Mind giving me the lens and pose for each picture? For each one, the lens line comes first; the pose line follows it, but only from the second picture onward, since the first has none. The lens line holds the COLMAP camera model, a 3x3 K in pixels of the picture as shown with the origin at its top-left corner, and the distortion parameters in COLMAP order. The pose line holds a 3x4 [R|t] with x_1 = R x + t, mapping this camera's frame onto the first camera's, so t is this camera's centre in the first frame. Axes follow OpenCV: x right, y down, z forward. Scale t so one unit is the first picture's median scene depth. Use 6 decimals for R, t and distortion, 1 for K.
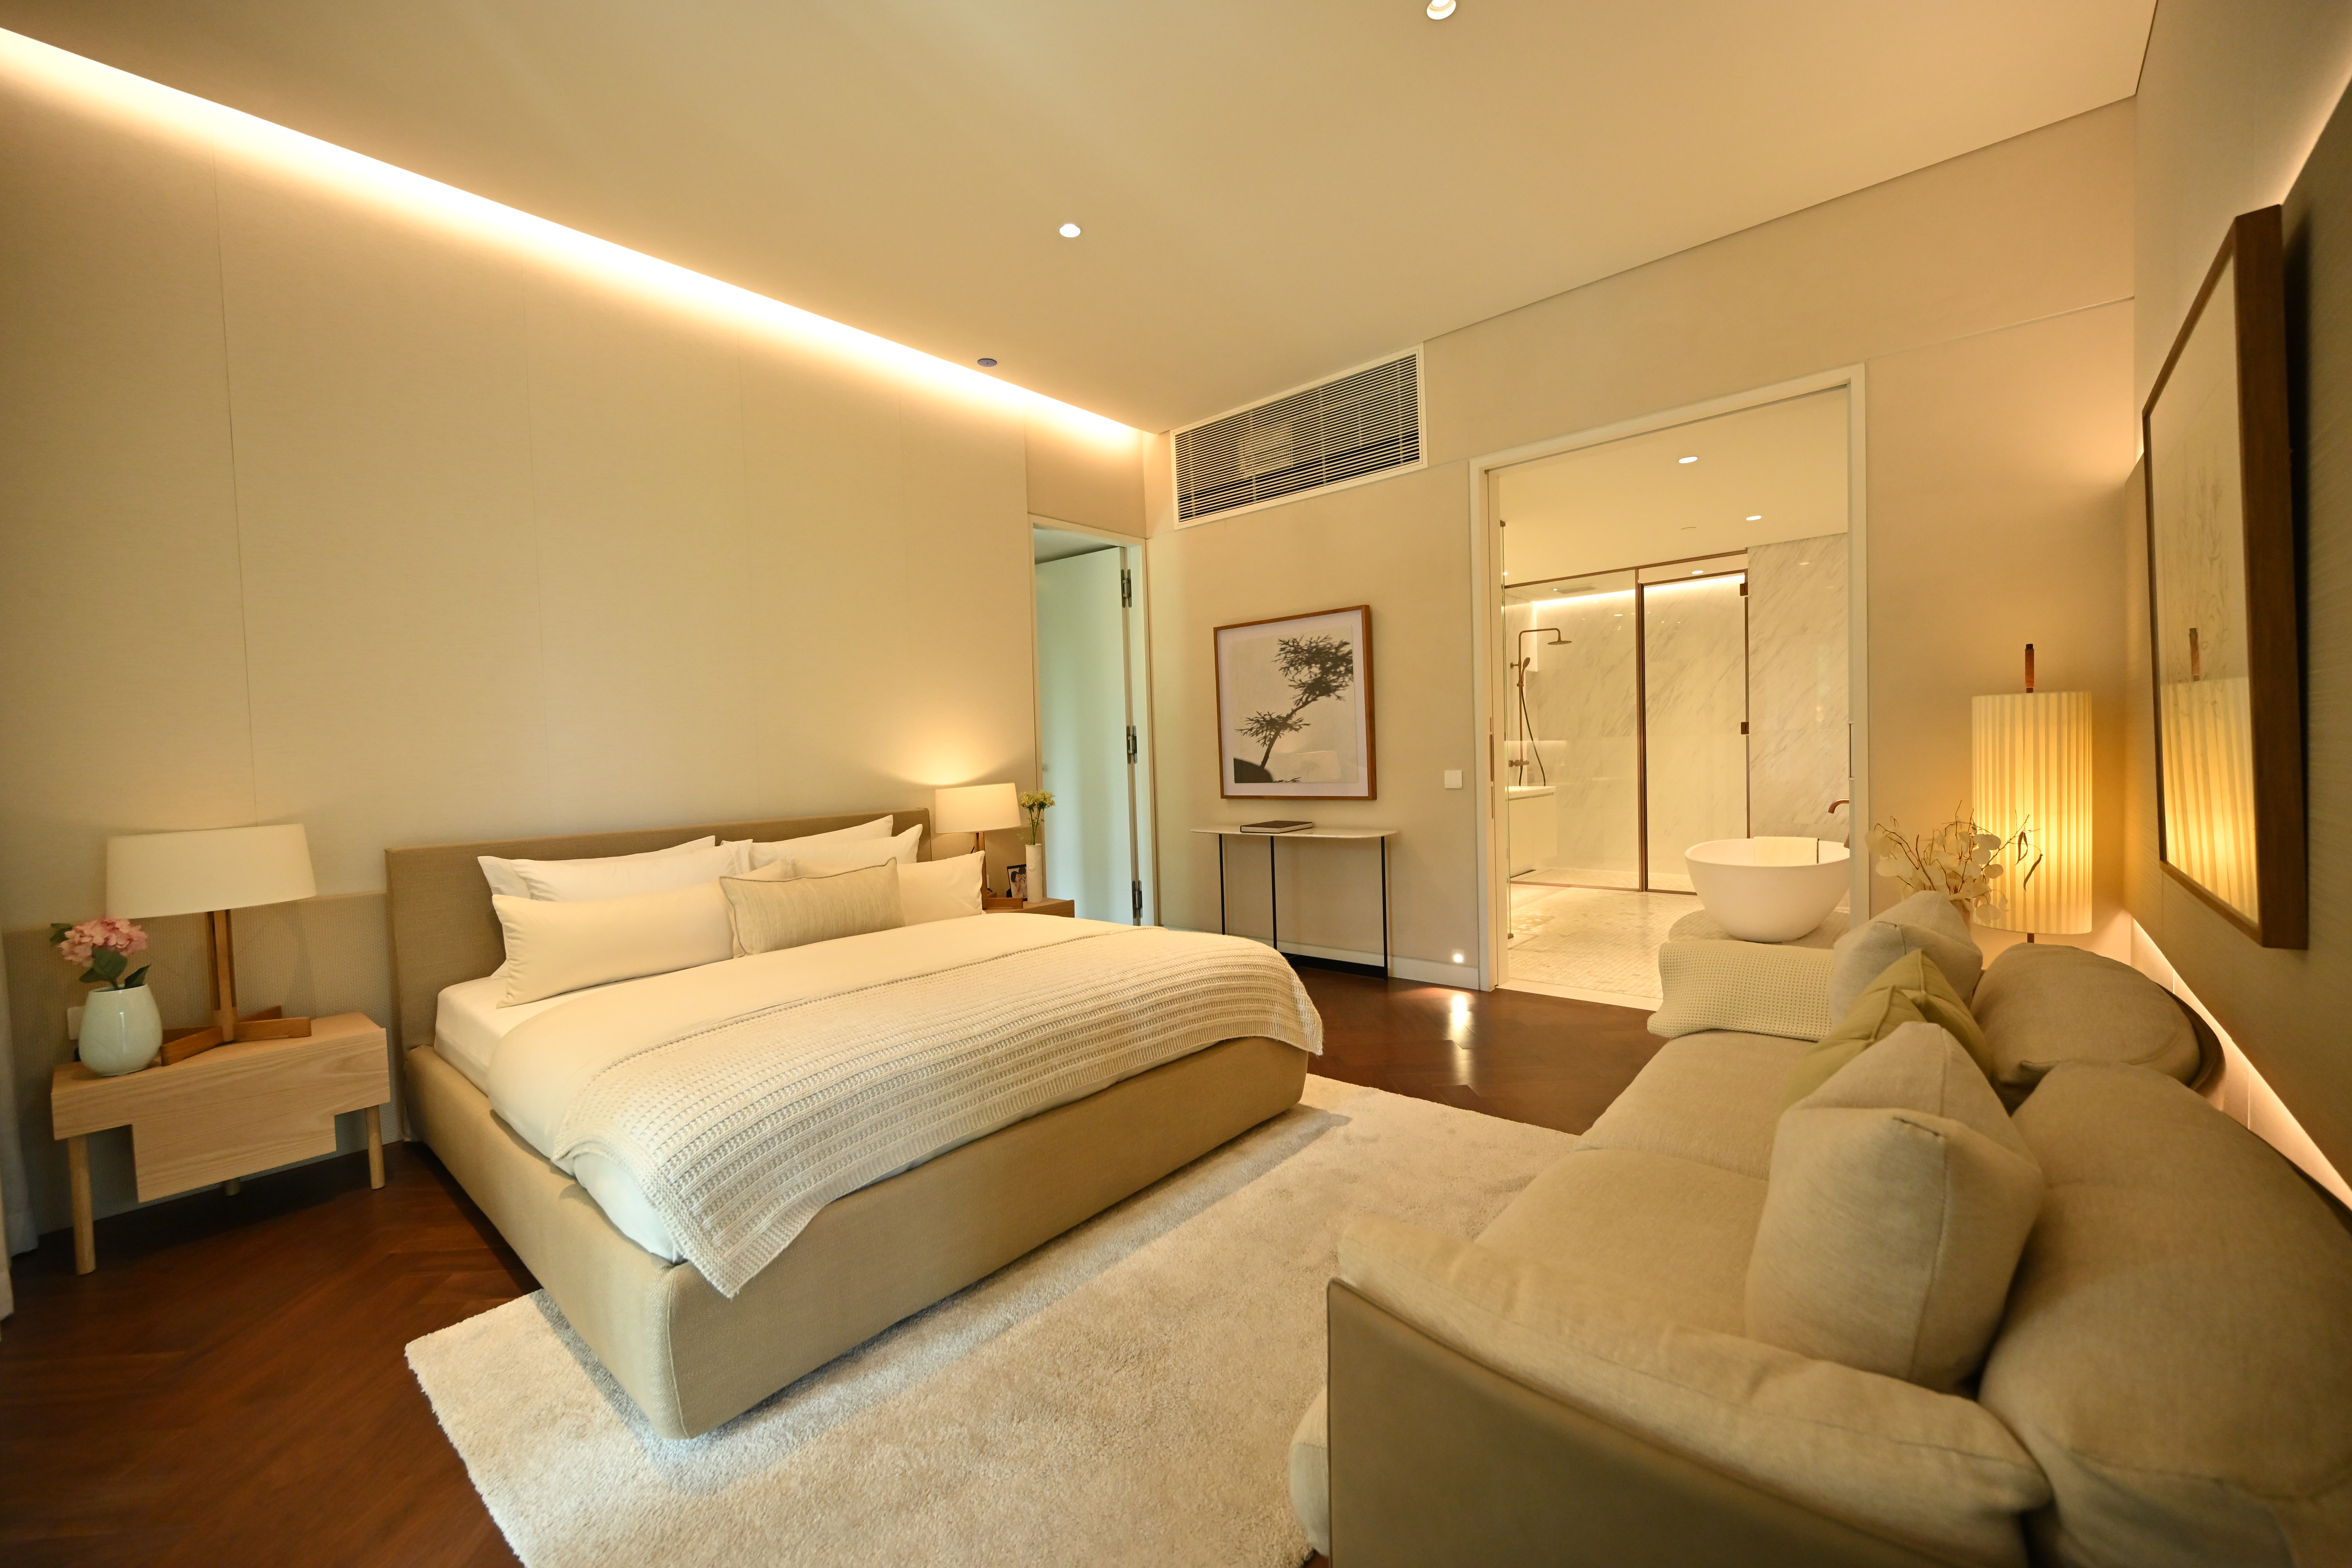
lens RADIAL K [[917.9, 0, 1176.0], [0, 917.9, 784.0], [0, 0, 1]] dist [0.000836, 0.000105]
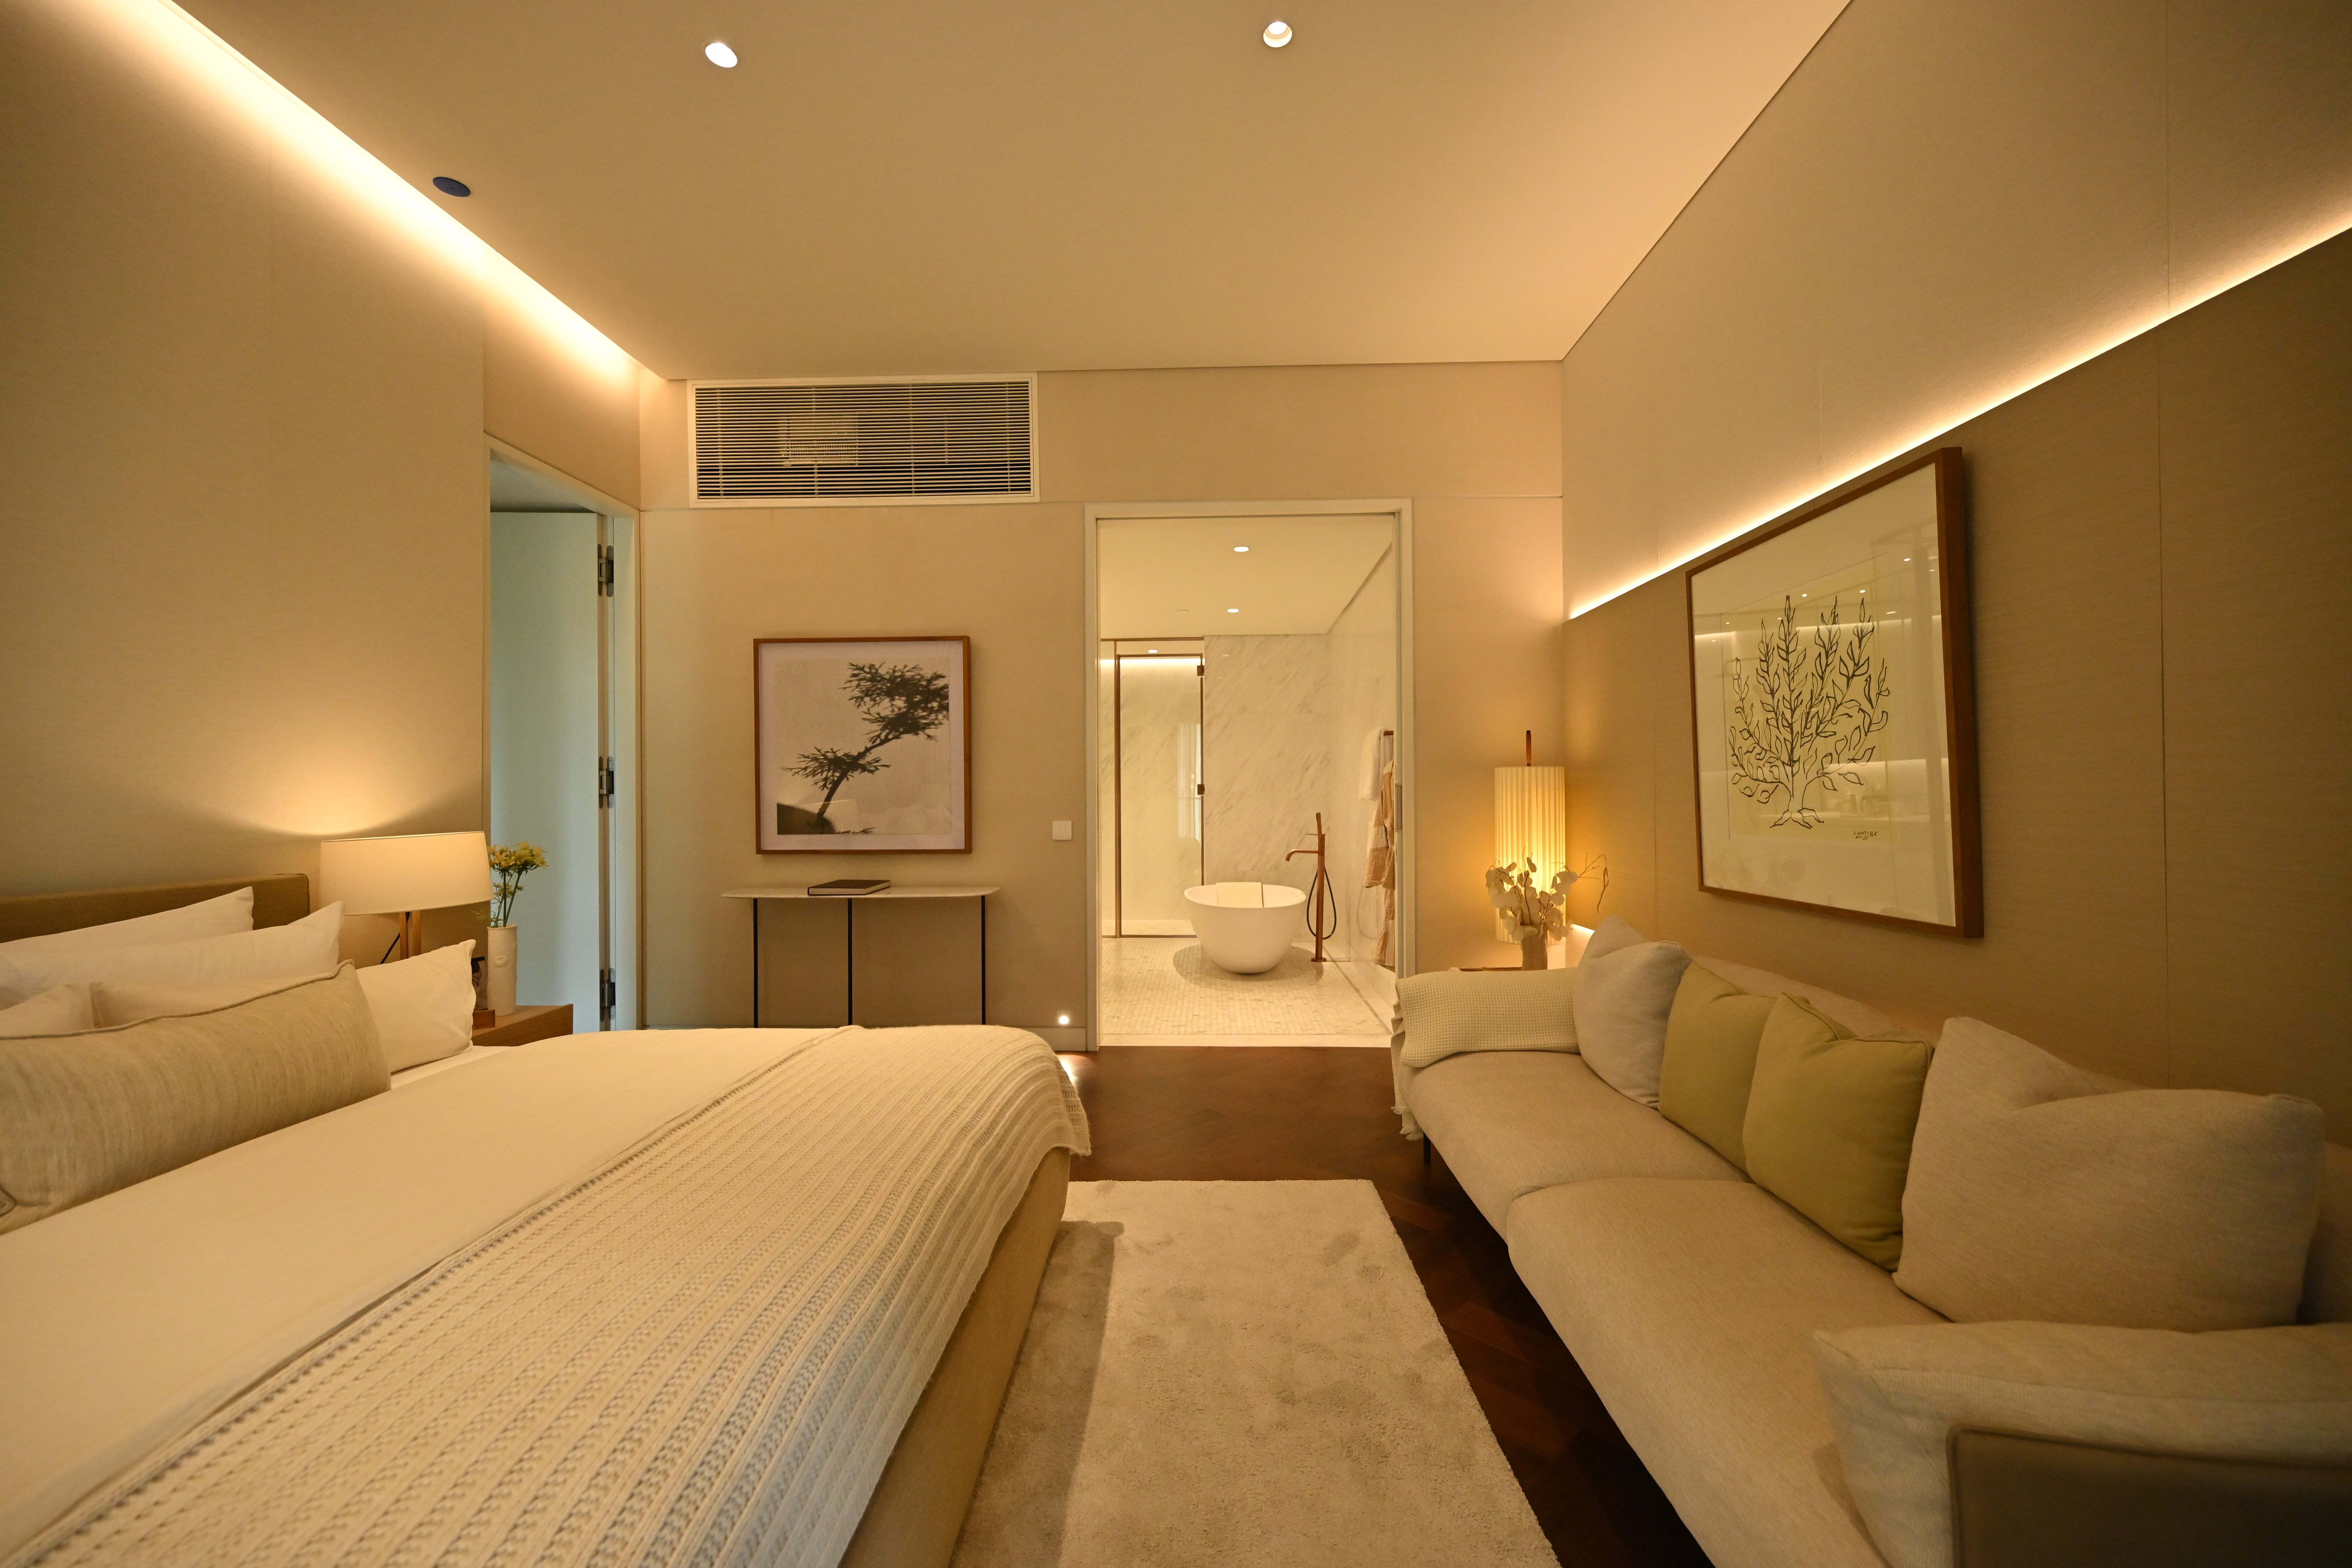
lens RADIAL K [[918.6, 0, 1177.8], [0, 918.6, 793.2], [0, 0, 1]] dist [-0.000481, 0.000072]
pose [[0.772303, 0.031702, 0.634462, -0.188988], [0.001535, 0.998658, -0.051768, 0.005306], [-0.635252, 0.040955, 0.771218, 0.169606]]
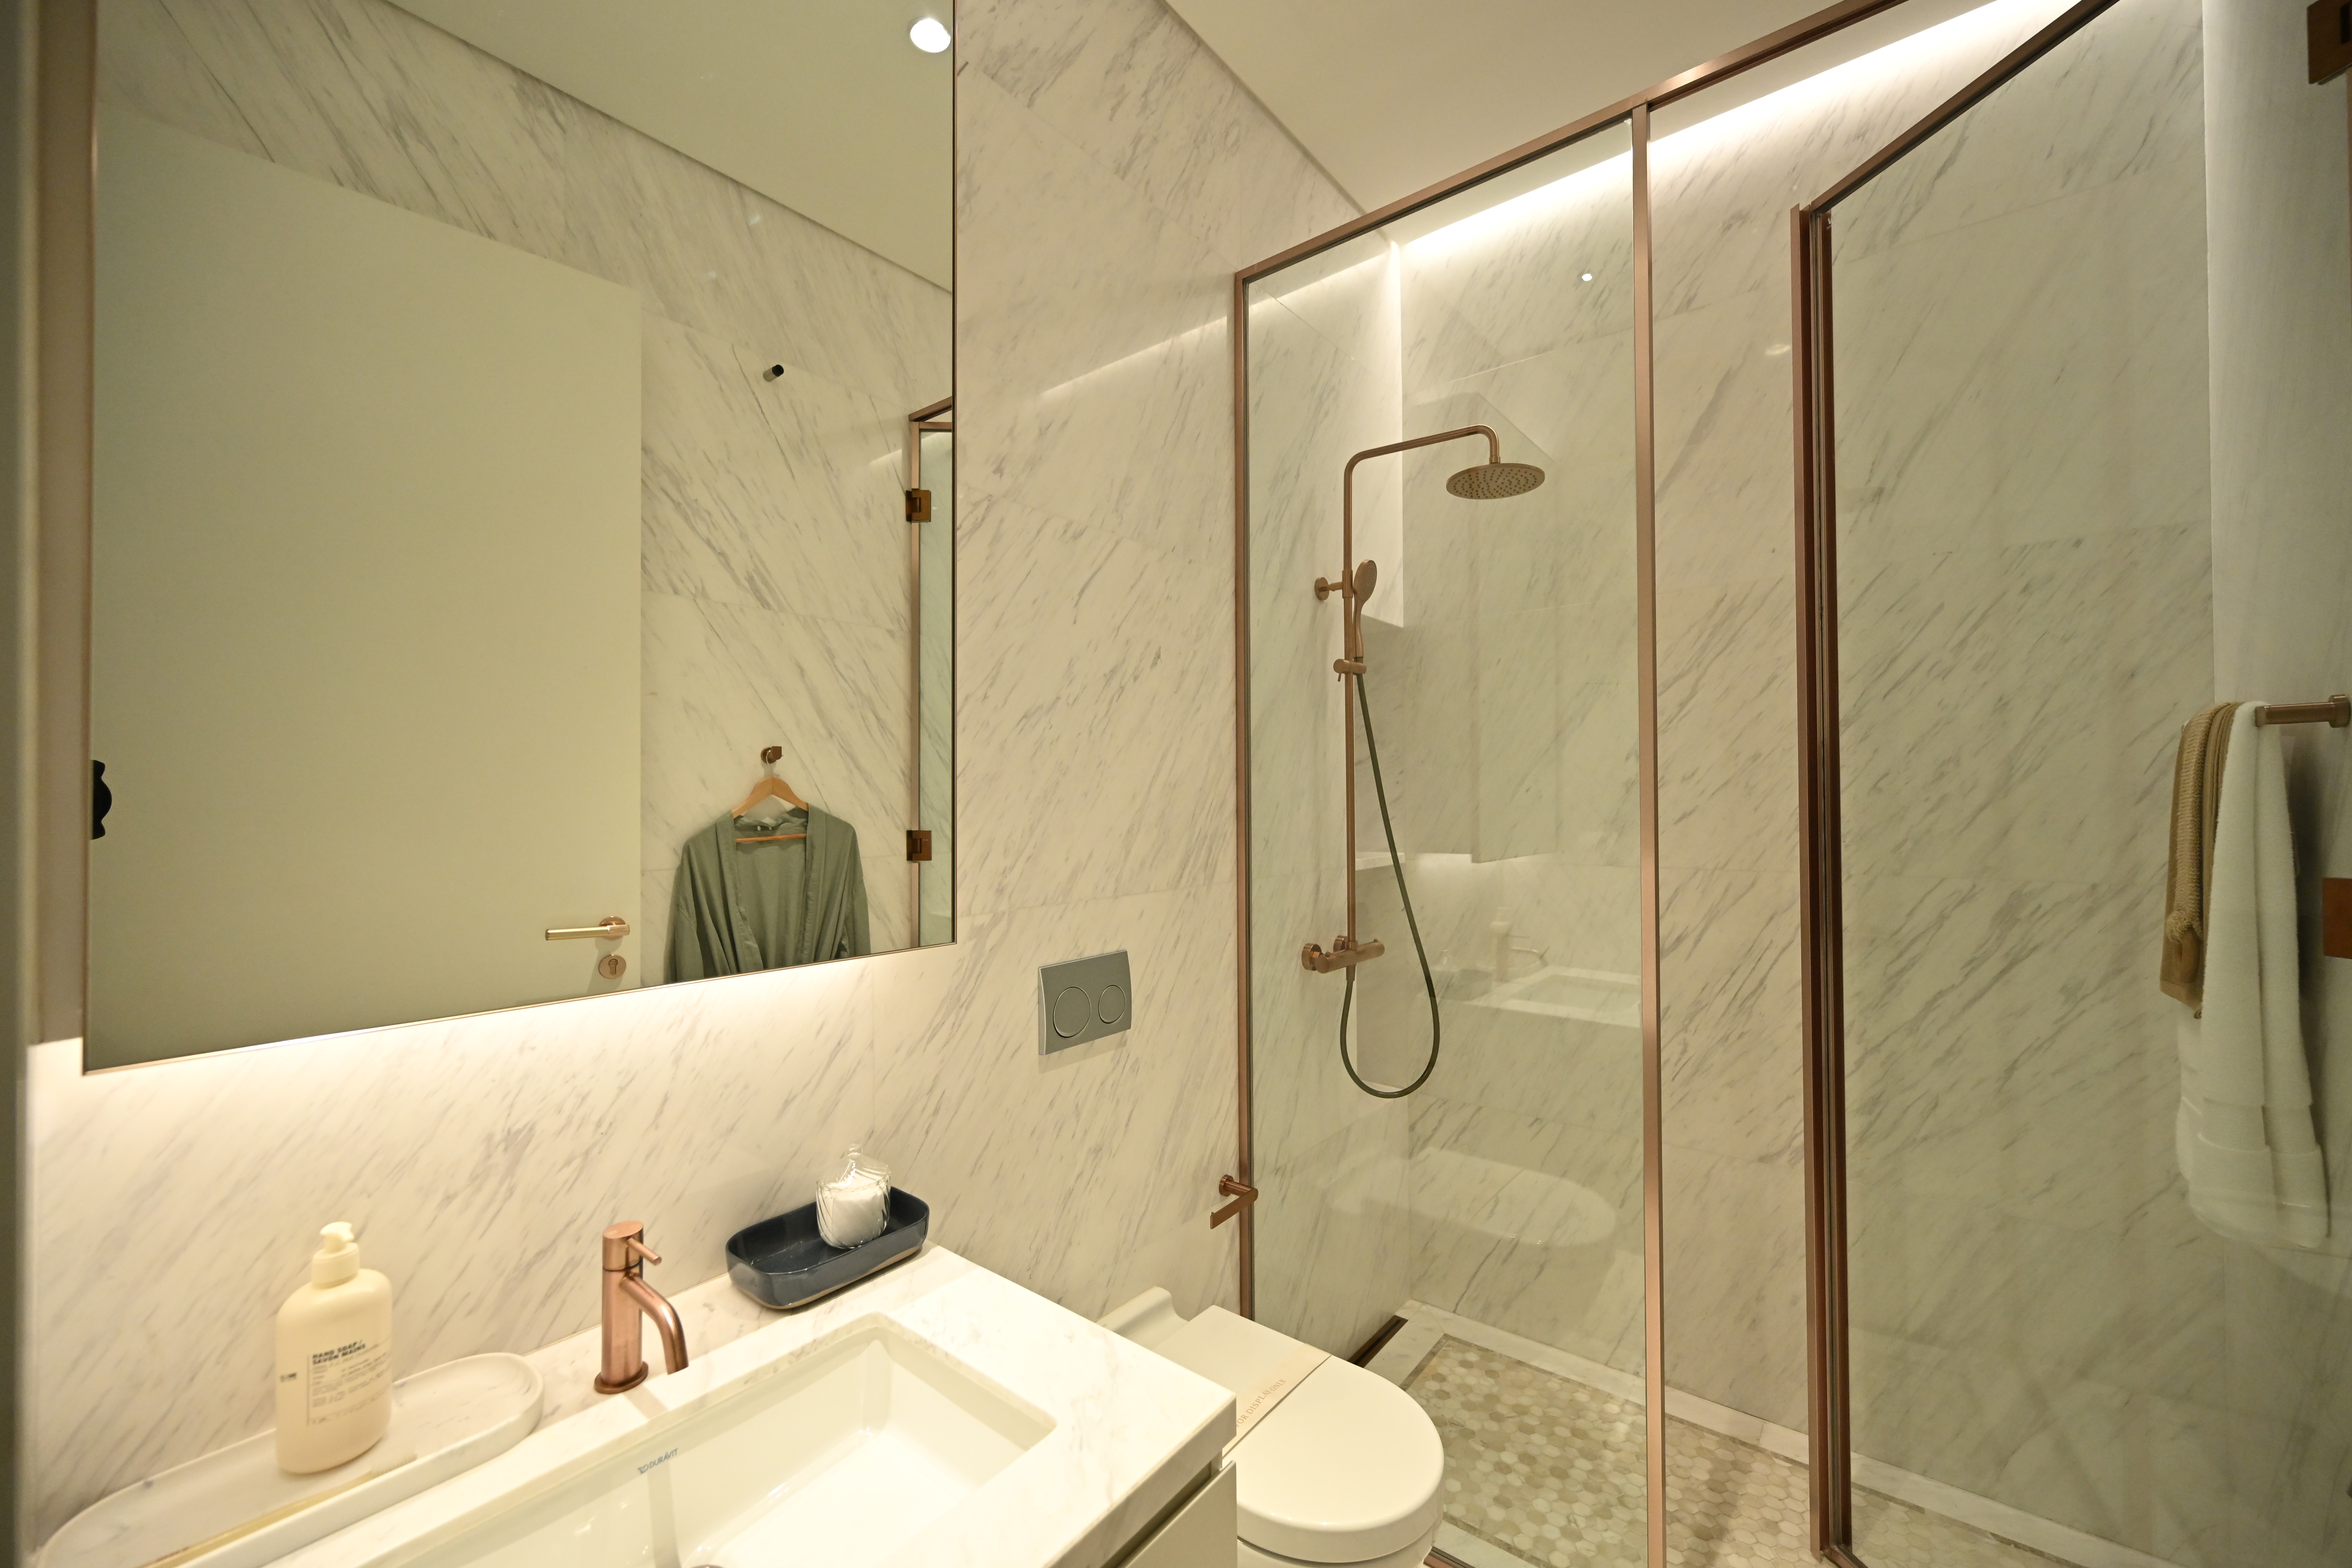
lens RADIAL K [[918.6, 0, 1177.8], [0, 918.6, 793.2], [0, 0, 1]] dist [-0.000481, 0.000072]
pose [[0.998956, 0.012043, 0.044071, 0.538485], [-0.009895, 0.998767, -0.048642, -0.095203], [-0.044603, 0.048155, 0.997844, 1.261363]]
